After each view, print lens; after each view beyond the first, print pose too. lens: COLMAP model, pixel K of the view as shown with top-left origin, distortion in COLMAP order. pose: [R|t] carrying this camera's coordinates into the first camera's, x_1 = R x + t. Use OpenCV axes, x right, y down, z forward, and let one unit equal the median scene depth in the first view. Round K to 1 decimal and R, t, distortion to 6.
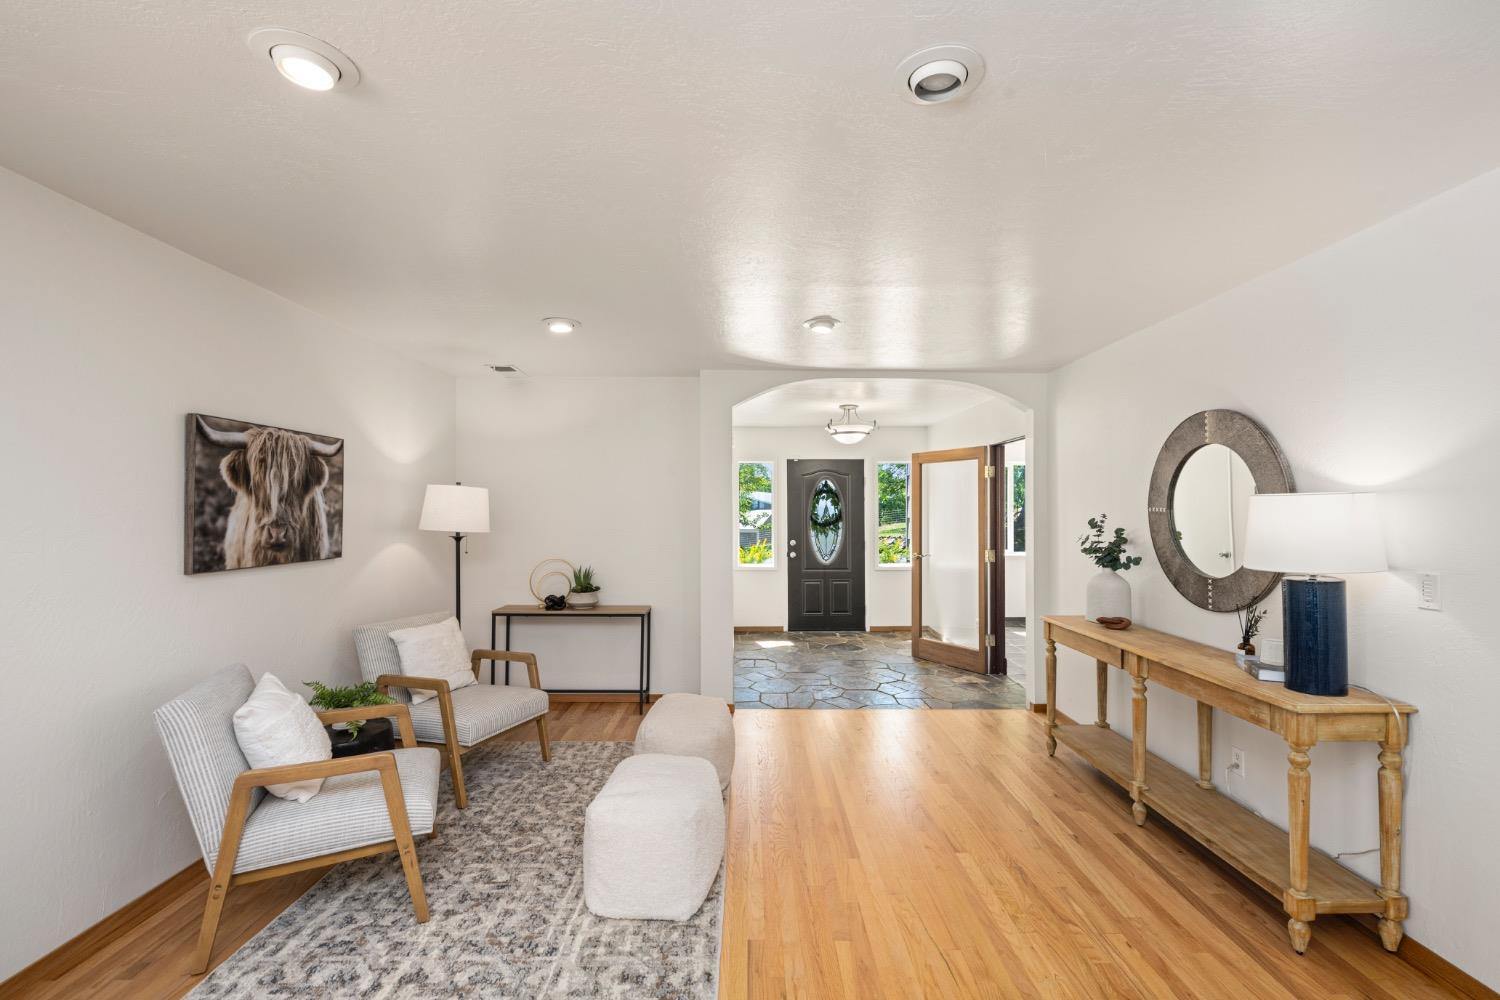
lens RADIAL K [[688.9, 0, 758.5], [0, 688.9, 503.0], [0, 0, 1]] dist [-0.000588, 0.000128]
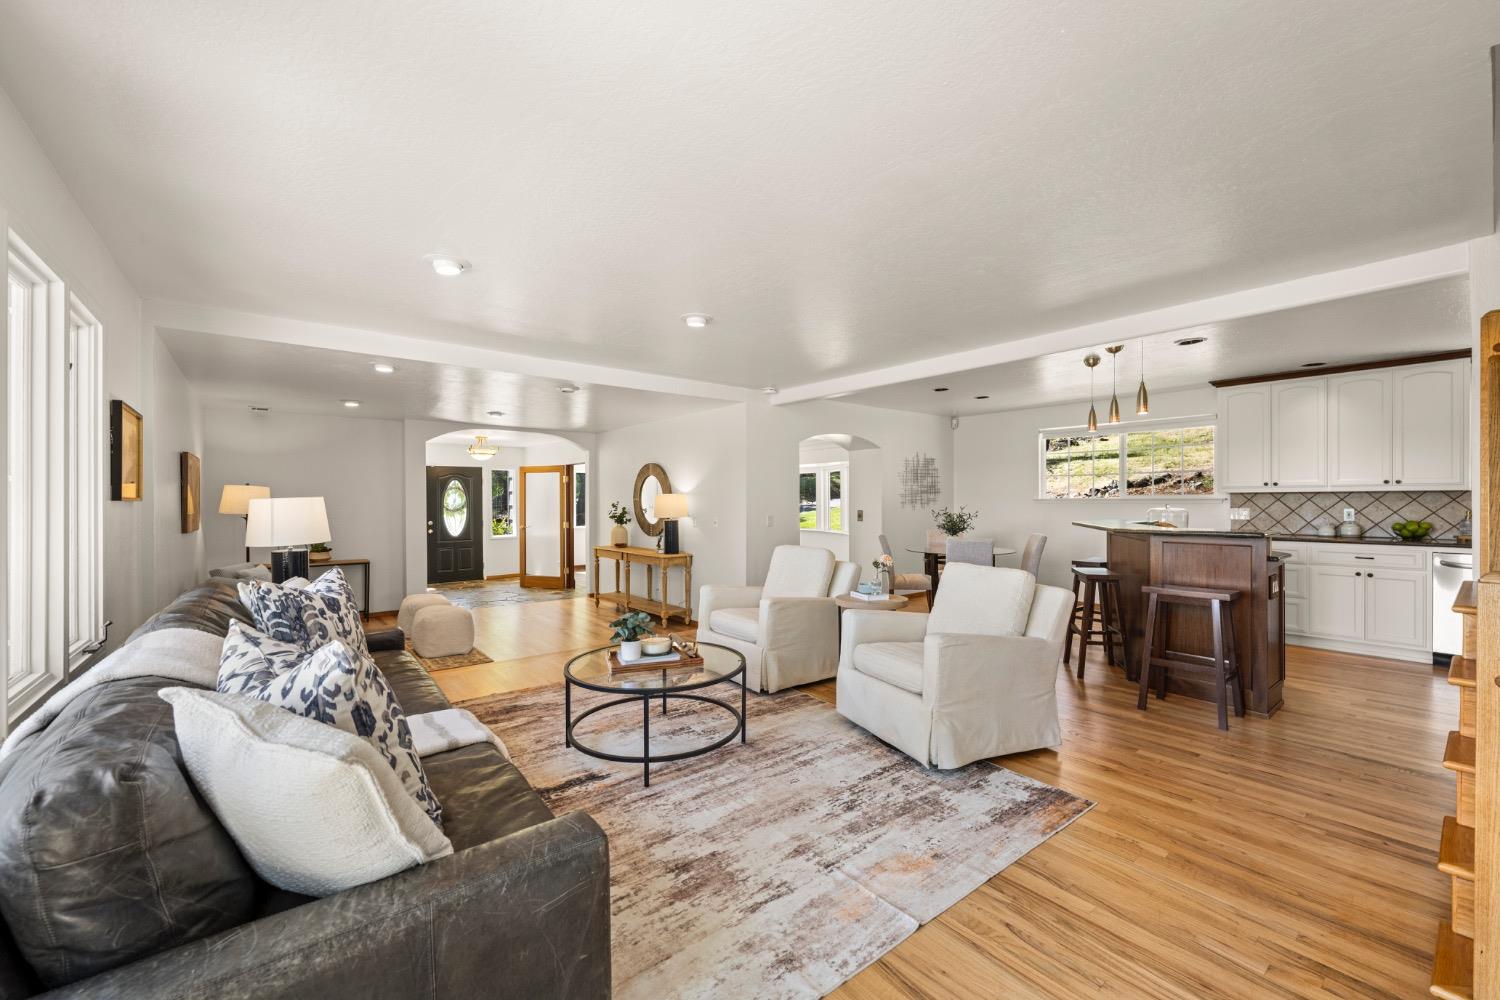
lens RADIAL K [[617.1, 0, 756.8], [0, 617.1, 498.0], [0, 0, 1]] dist [-0.001623, 0.000235]
pose [[0.798440, 0.000013, 0.602074, -0.382123], [-0.002189, 0.999993, 0.002882, -0.002497], [-0.602070, -0.003619, 0.798435, -0.951461]]
